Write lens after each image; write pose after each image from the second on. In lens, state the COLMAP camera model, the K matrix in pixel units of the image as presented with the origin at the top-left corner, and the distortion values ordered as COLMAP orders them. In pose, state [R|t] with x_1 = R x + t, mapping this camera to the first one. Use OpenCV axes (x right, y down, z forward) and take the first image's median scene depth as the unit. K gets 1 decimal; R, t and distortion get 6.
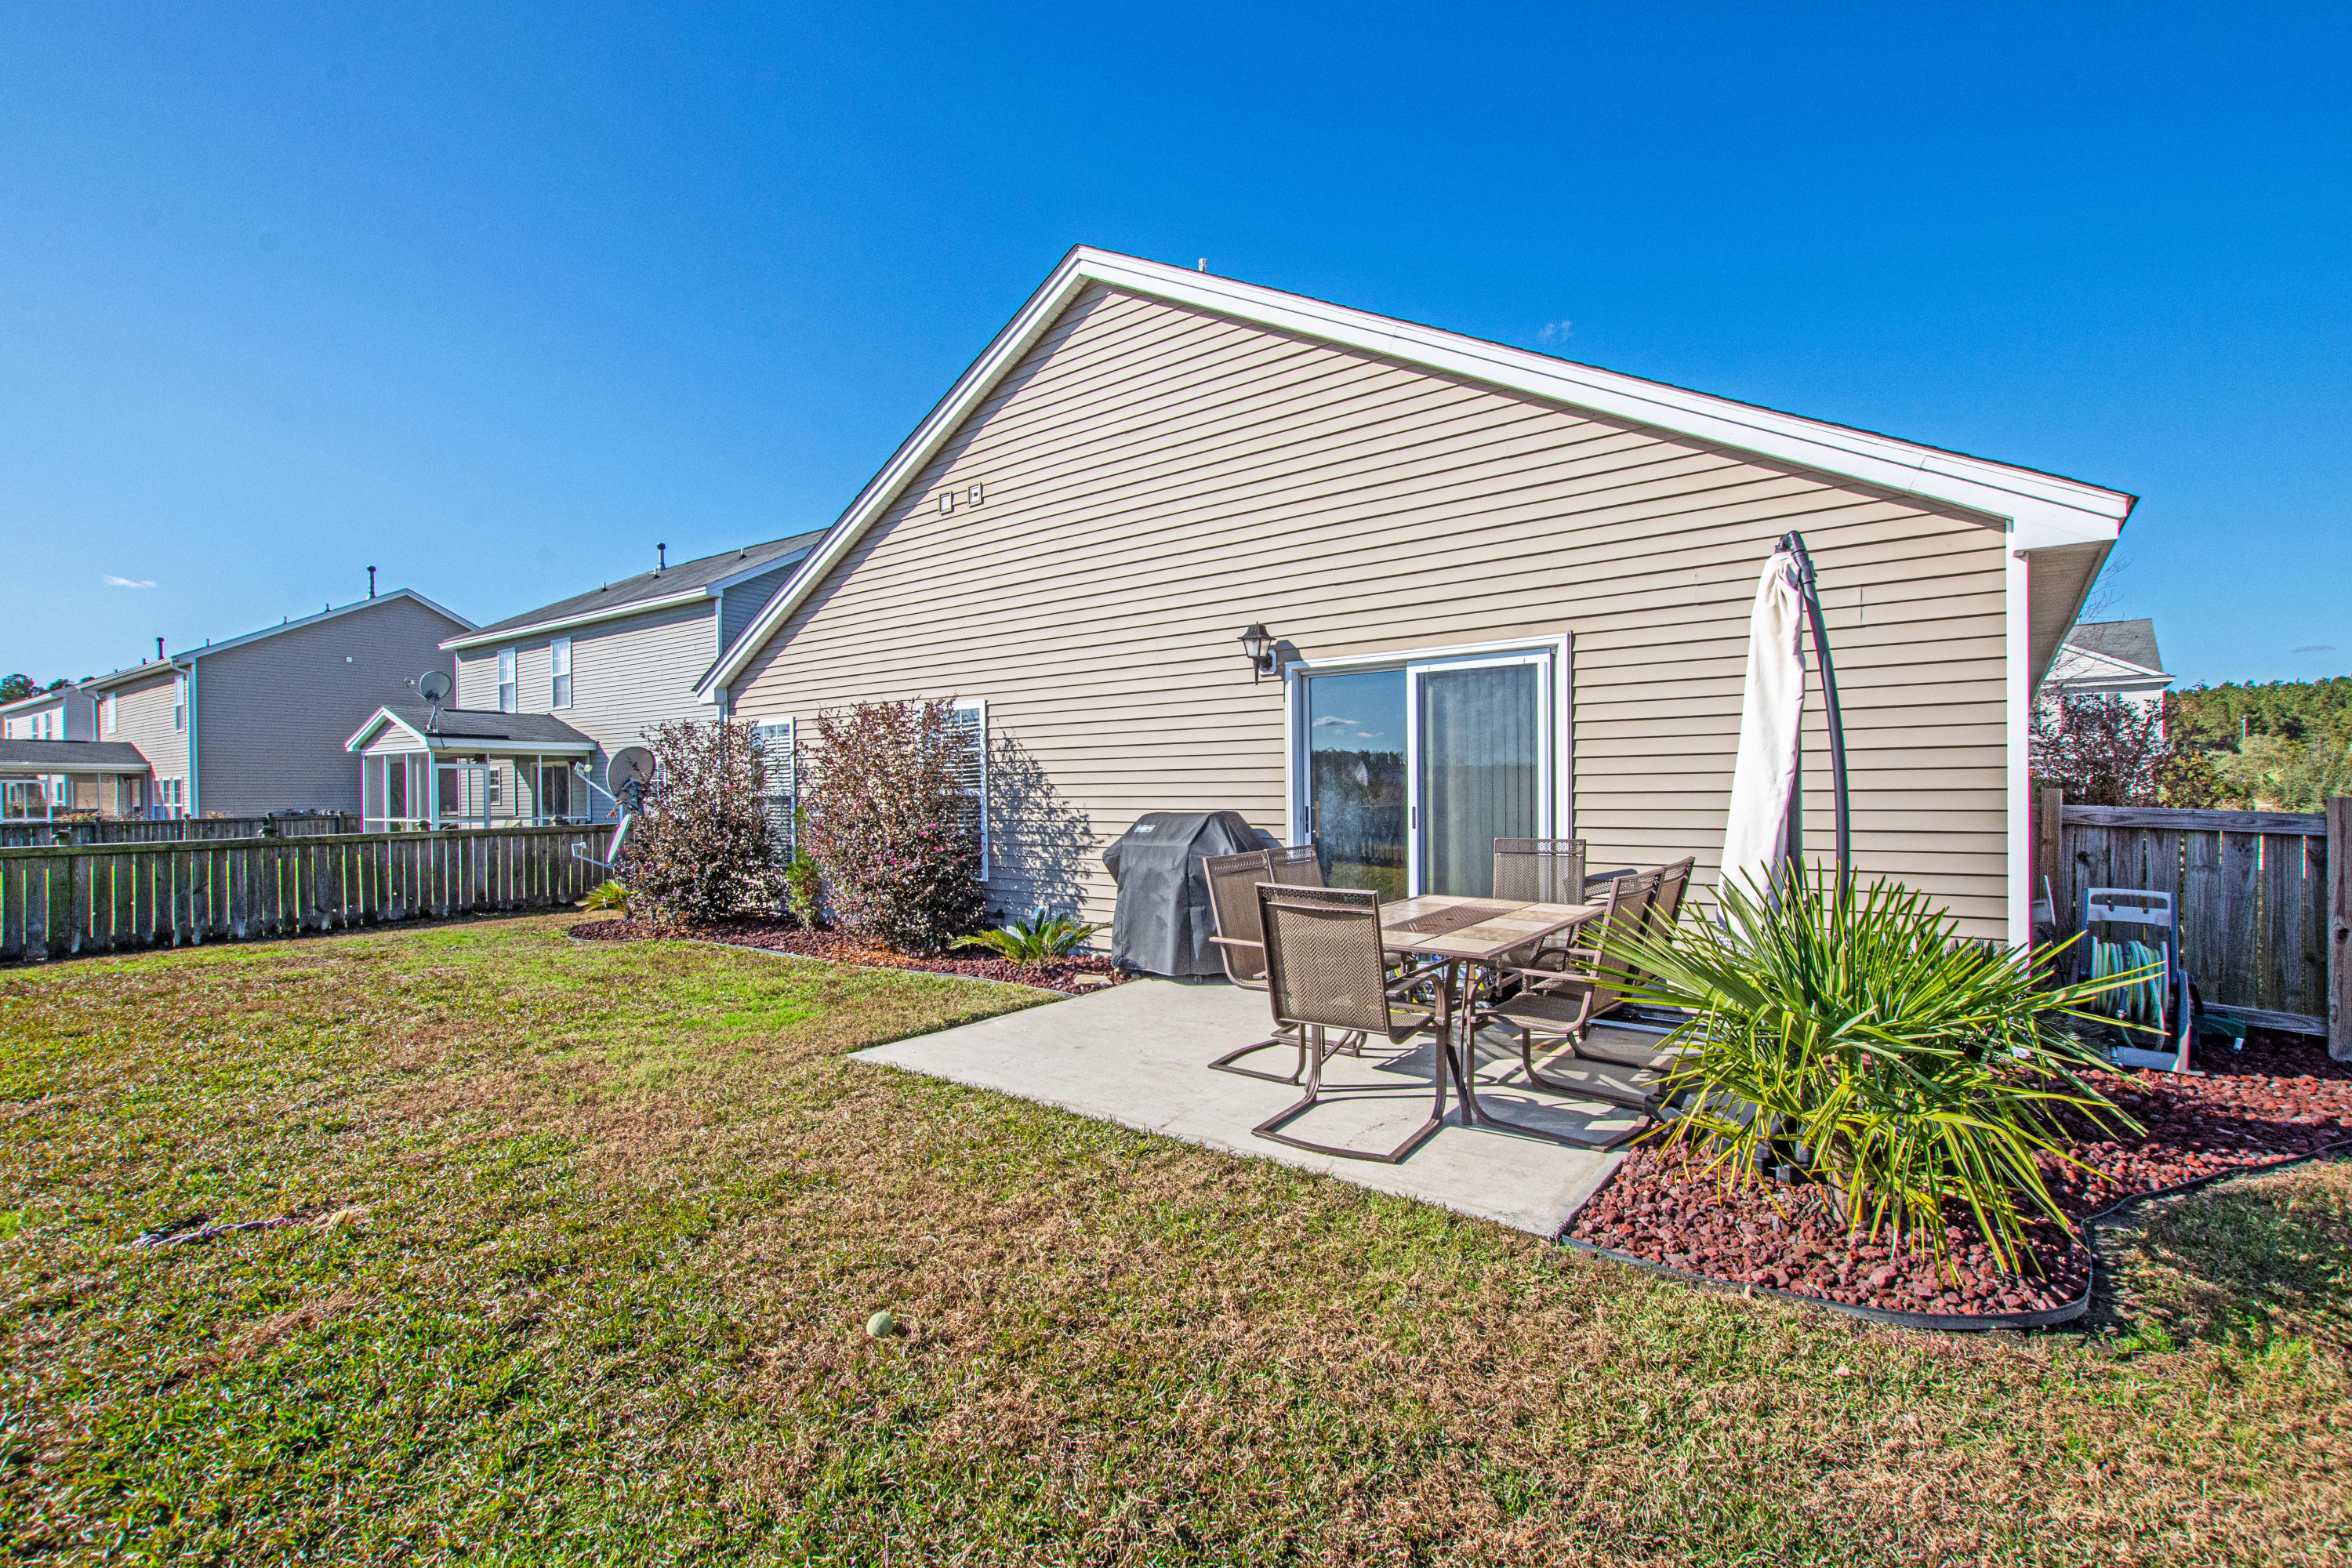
lens RADIAL K [[1047.0, 0, 1173.8], [0, 1047.0, 800.7], [0, 0, 1]] dist [-0.026510, -0.000127]
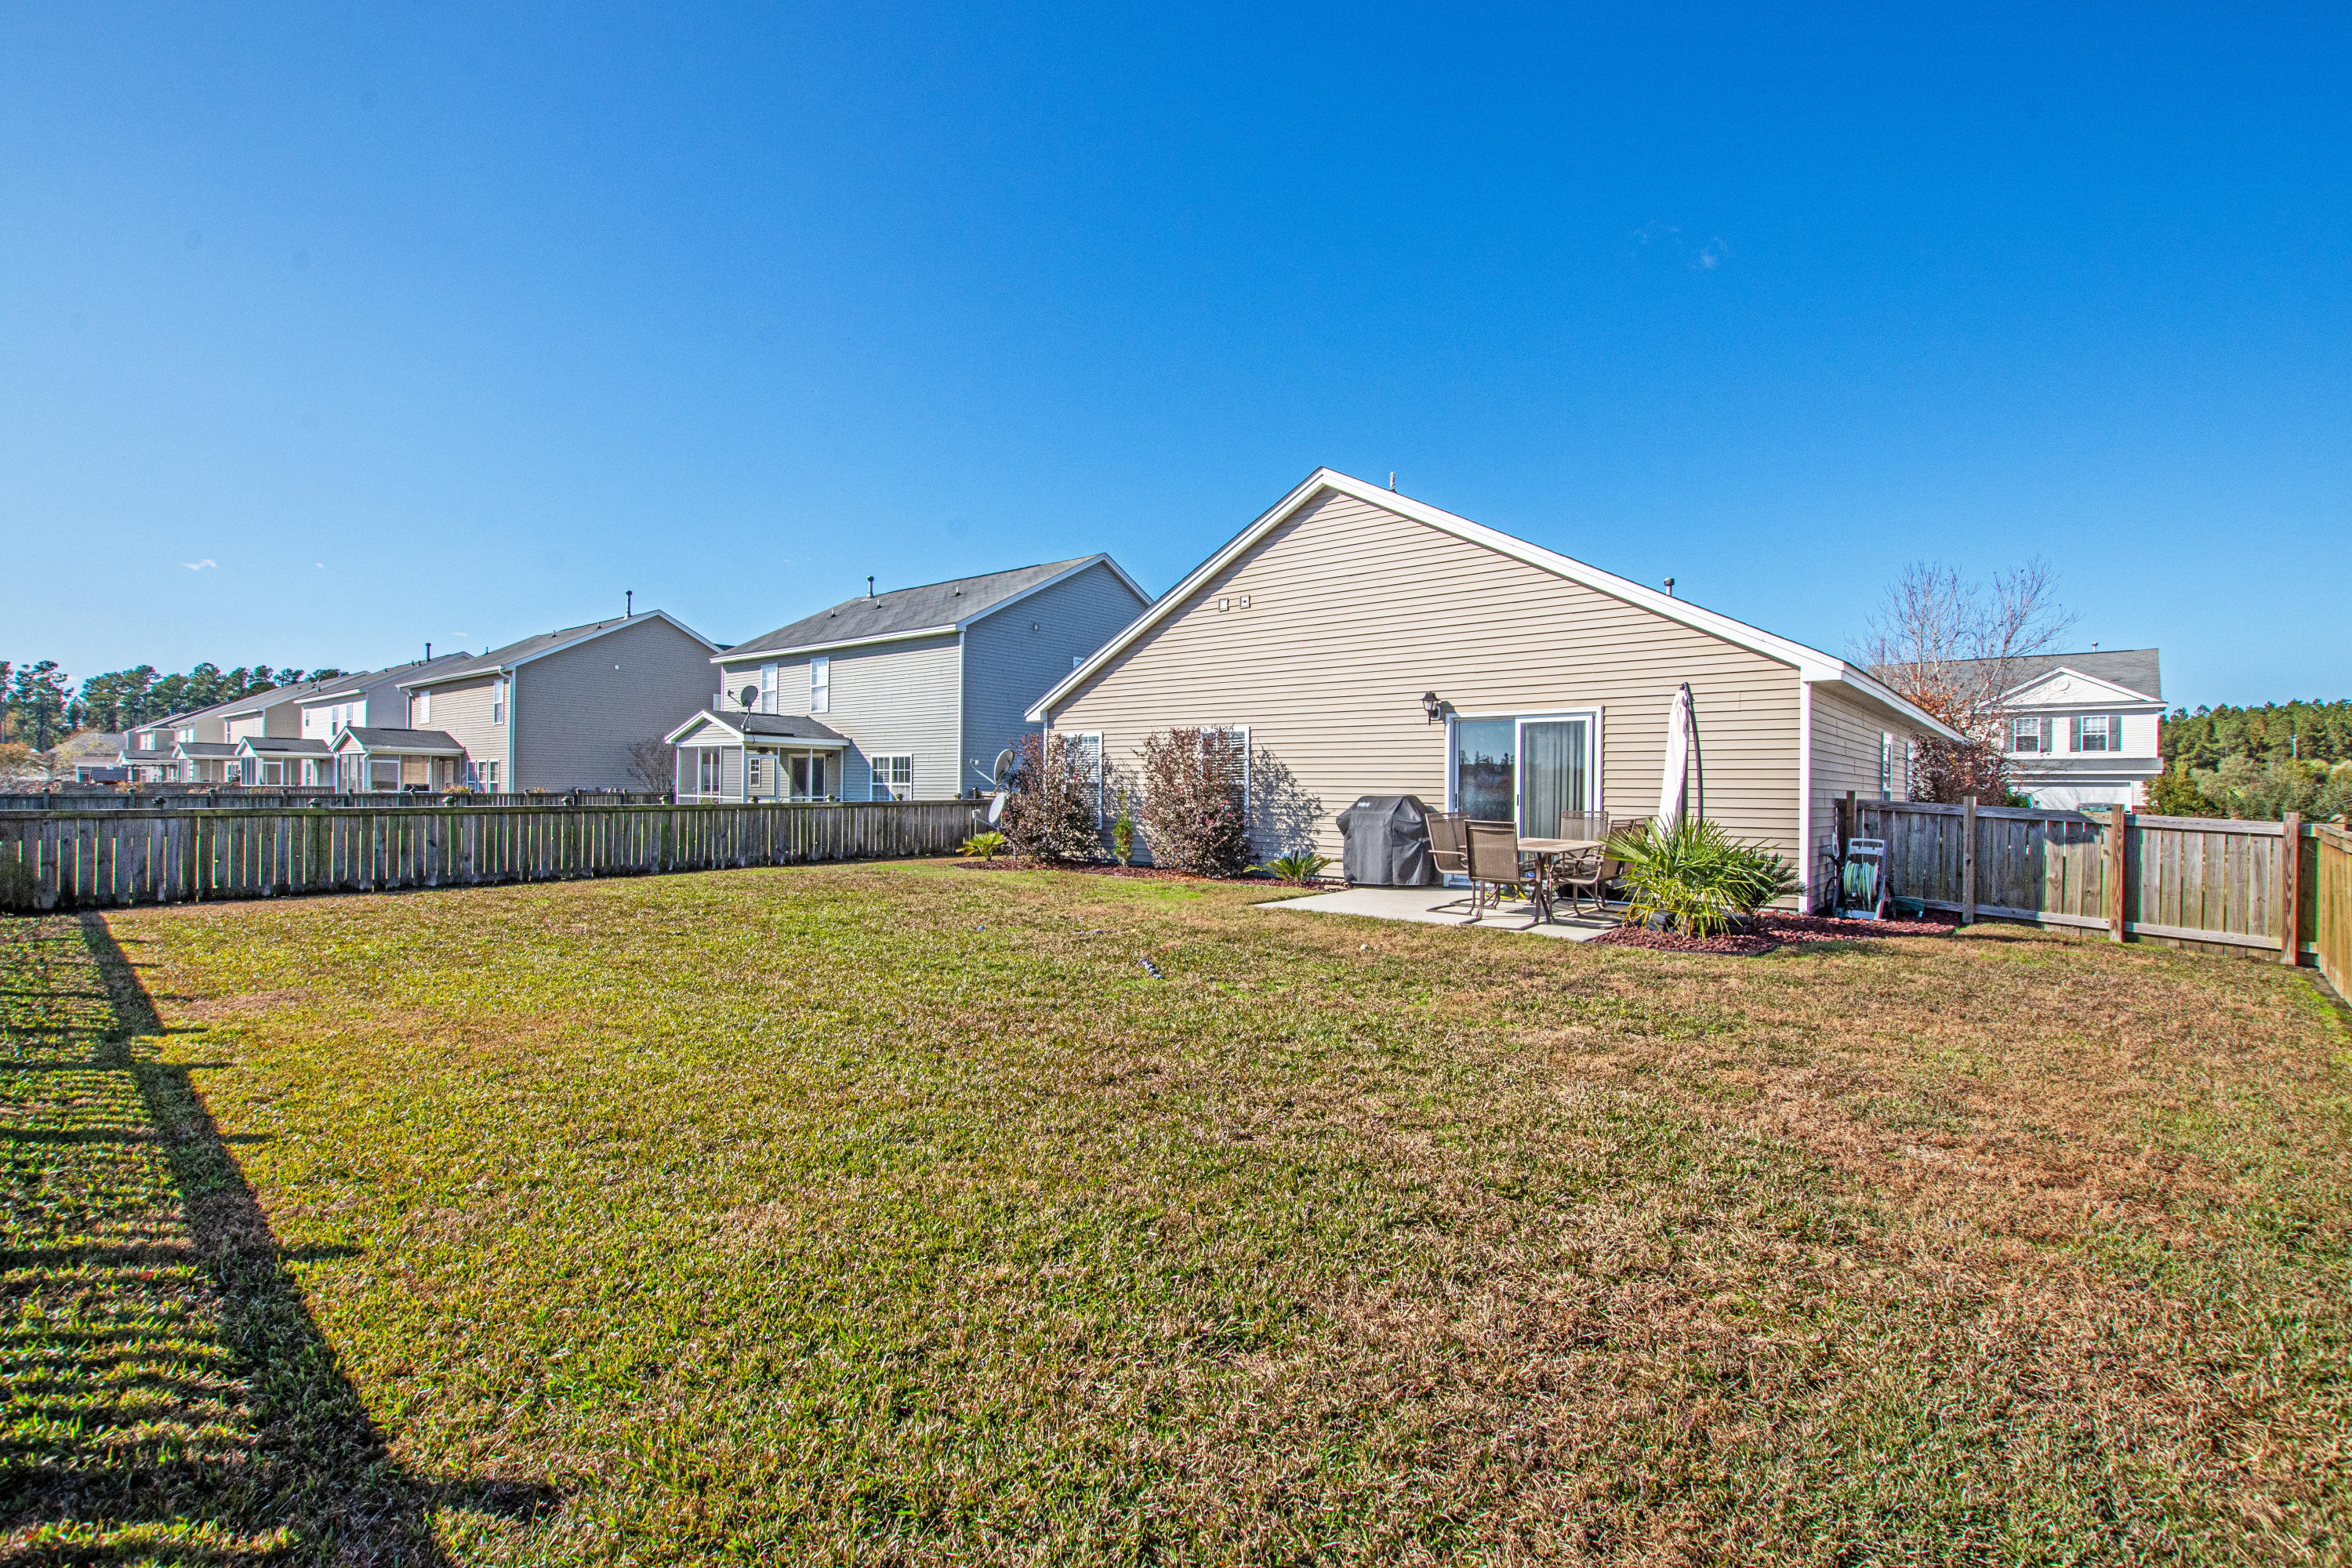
lens RADIAL K [[1039.4, 0, 1171.0], [0, 1039.4, 785.2], [0, 0, 1]] dist [-0.072897, 0.020754]
pose [[0.997960, 0.019875, -0.060676, -0.212606], [-0.020596, 0.999724, -0.011282, 0.017398], [0.060435, 0.012509, 0.998094, -0.668598]]
